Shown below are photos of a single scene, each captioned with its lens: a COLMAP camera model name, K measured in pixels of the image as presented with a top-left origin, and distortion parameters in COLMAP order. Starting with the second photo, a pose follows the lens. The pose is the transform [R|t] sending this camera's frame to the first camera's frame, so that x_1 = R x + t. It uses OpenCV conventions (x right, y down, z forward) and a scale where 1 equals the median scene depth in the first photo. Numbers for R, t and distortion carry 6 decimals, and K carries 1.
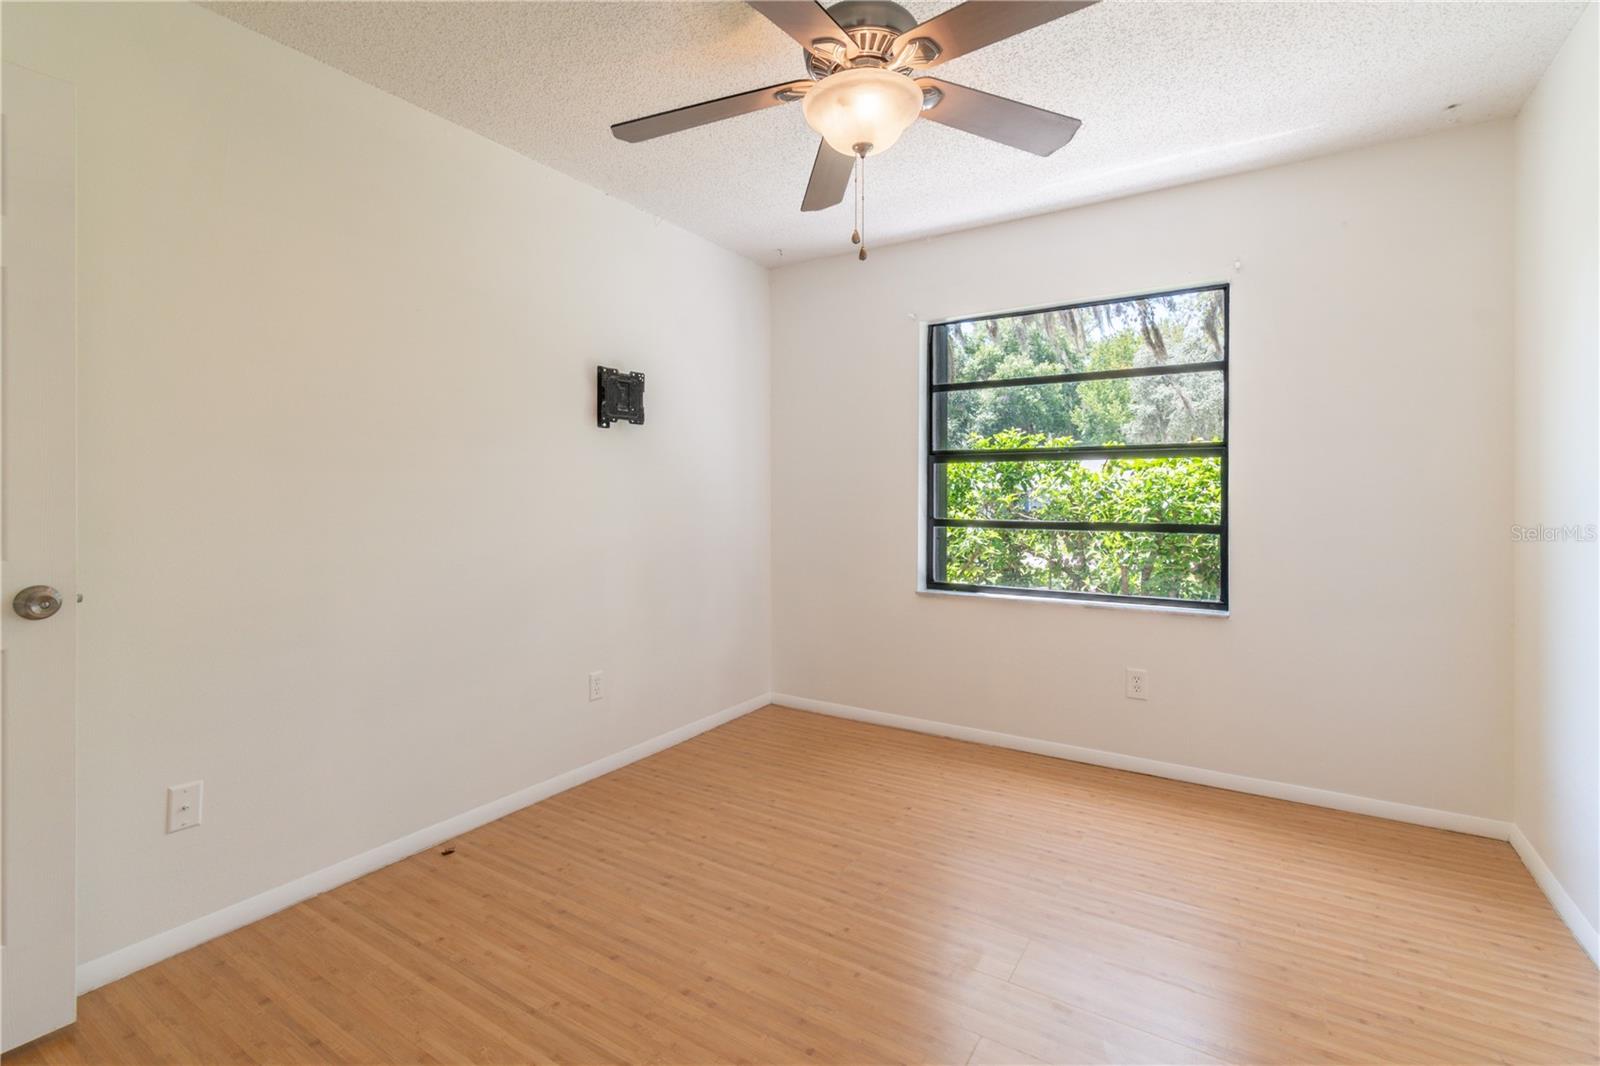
lens RADIAL K [[740.1, 0, 804.8], [0, 740.1, 500.9], [0, 0, 1]] dist [-0.000551, -0.000029]
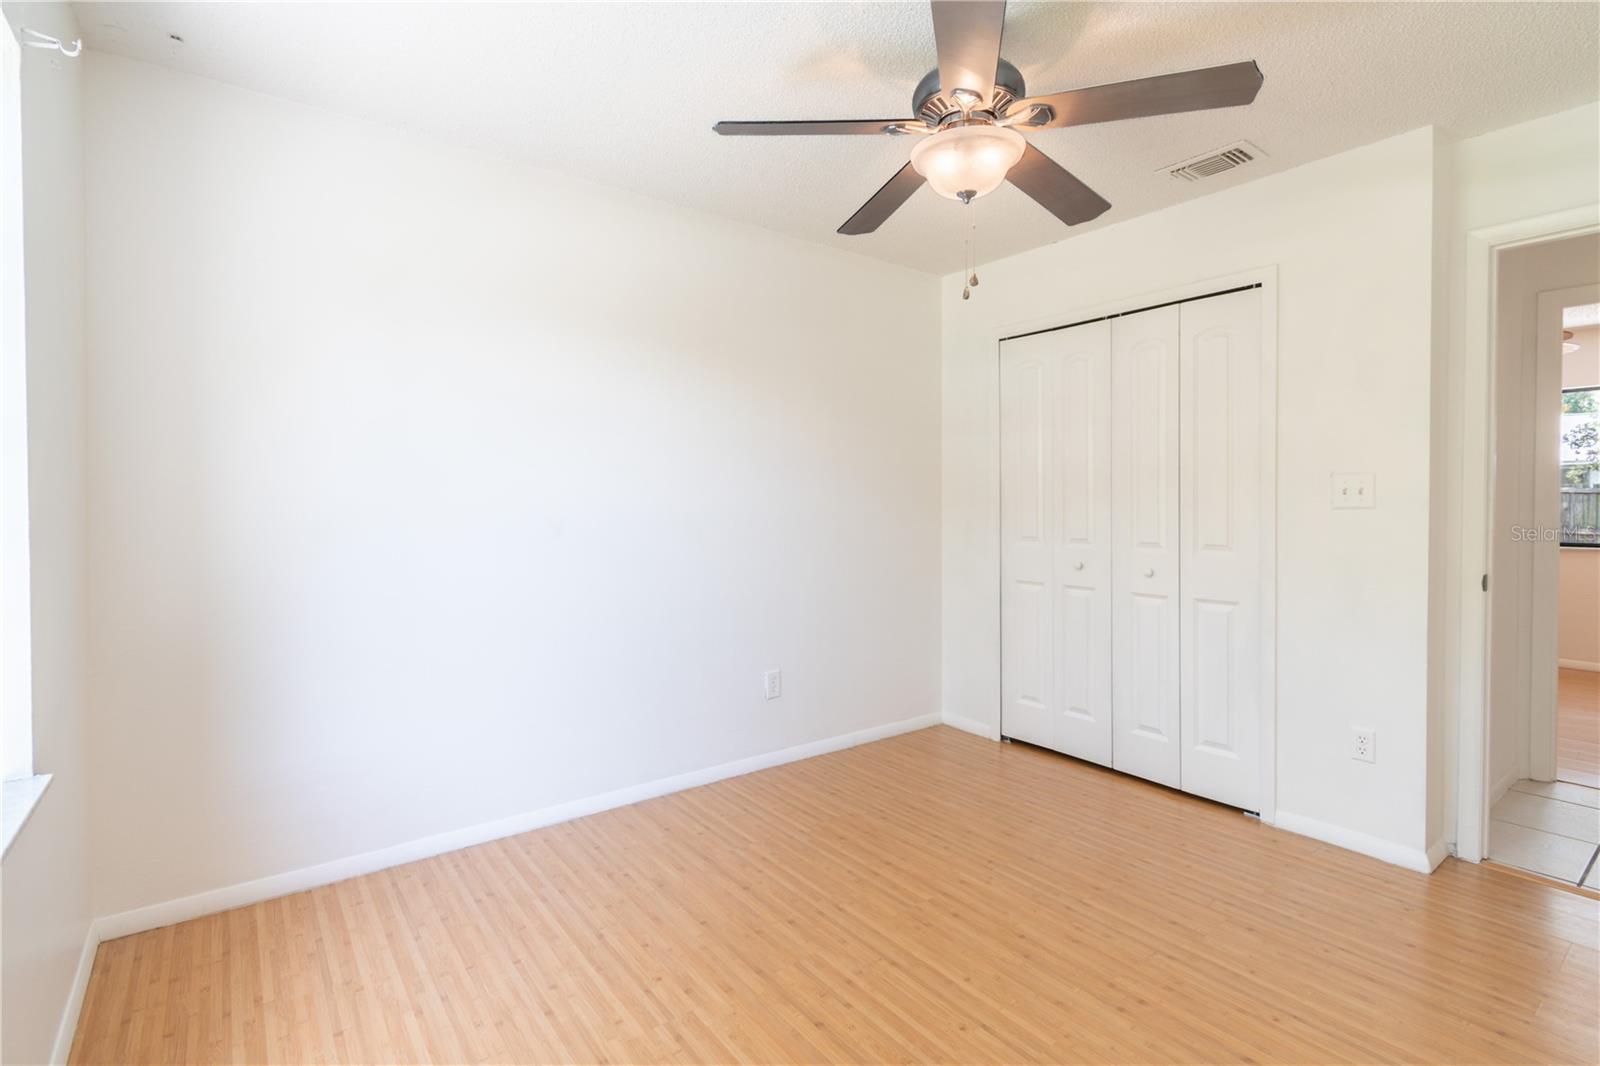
lens RADIAL K [[740.1, 0, 804.8], [0, 740.1, 500.9], [0, 0, 1]] dist [-0.000551, -0.000029]
pose [[-0.938359, -0.001249, 0.345660, -0.048520], [-0.000183, 0.999995, 0.003117, -0.023983], [-0.345662, 0.002862, -0.938355, 1.359472]]
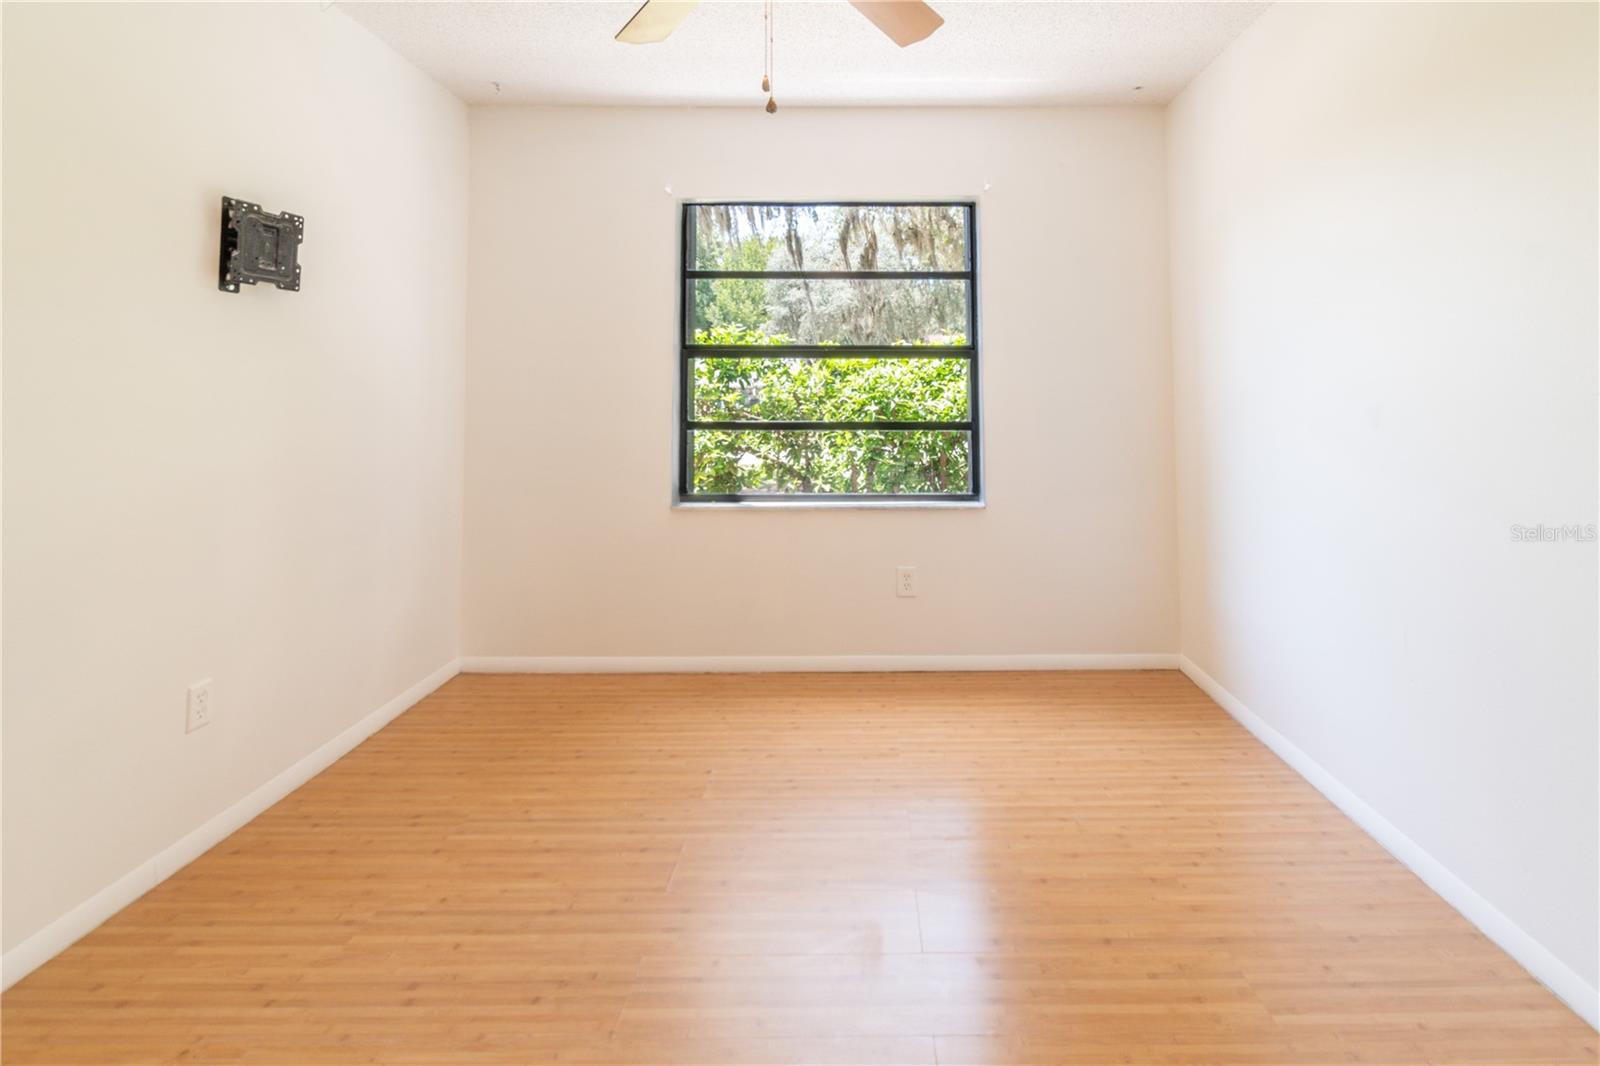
lens RADIAL K [[763.0, 0, 879.1], [0, 763.0, 355.9], [0, 0, 1]] dist [0.001676, -0.000475]
pose [[0.835126, 0.024711, 0.549504, -0.184740], [0.005231, 0.998588, -0.052856, -0.006342], [-0.550034, 0.047016, 0.833818, 0.156291]]
